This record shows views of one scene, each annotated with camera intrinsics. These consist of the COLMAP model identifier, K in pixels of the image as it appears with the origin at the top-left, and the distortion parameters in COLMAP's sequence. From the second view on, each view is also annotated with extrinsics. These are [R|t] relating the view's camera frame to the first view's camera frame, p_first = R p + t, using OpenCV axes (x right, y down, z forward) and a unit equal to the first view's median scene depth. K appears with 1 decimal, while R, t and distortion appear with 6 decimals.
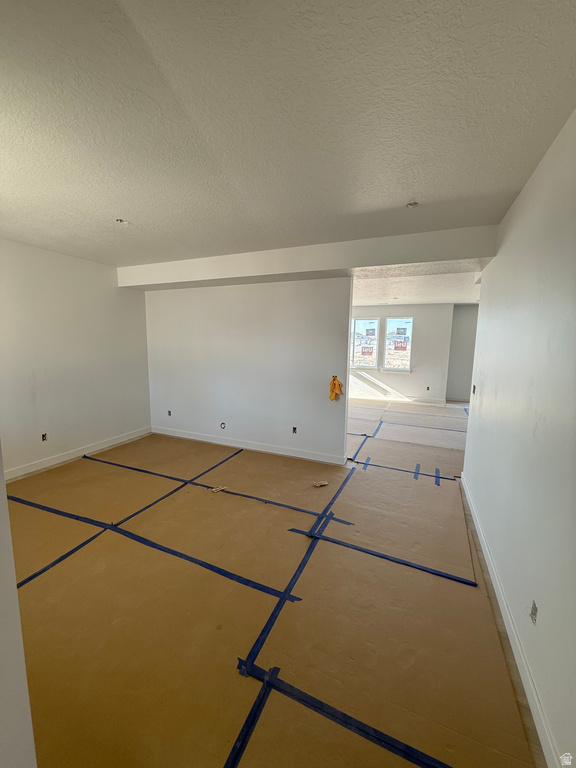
lens RADIAL K [[307.7, 0, 286.8], [0, 307.7, 382.5], [0, 0, 1]] dist [0.000786, 0.000051]
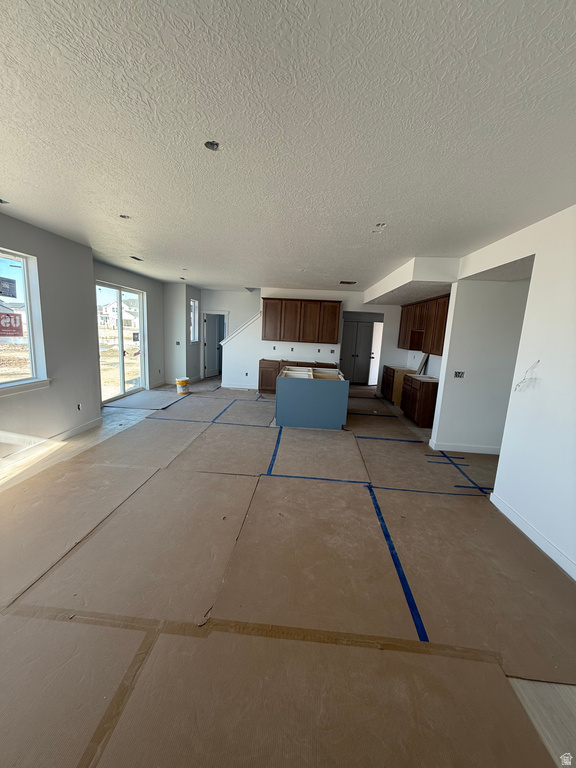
lens RADIAL K [[307.7, 0, 285.6], [0, 307.7, 385.3], [0, 0, 1]] dist [0.000786, 0.000051]
pose [[-0.330936, -0.202845, 0.921594, -0.129143], [0.076843, 0.967587, 0.240562, -0.113617], [-0.940519, 0.150429, -0.304623, 0.810842]]
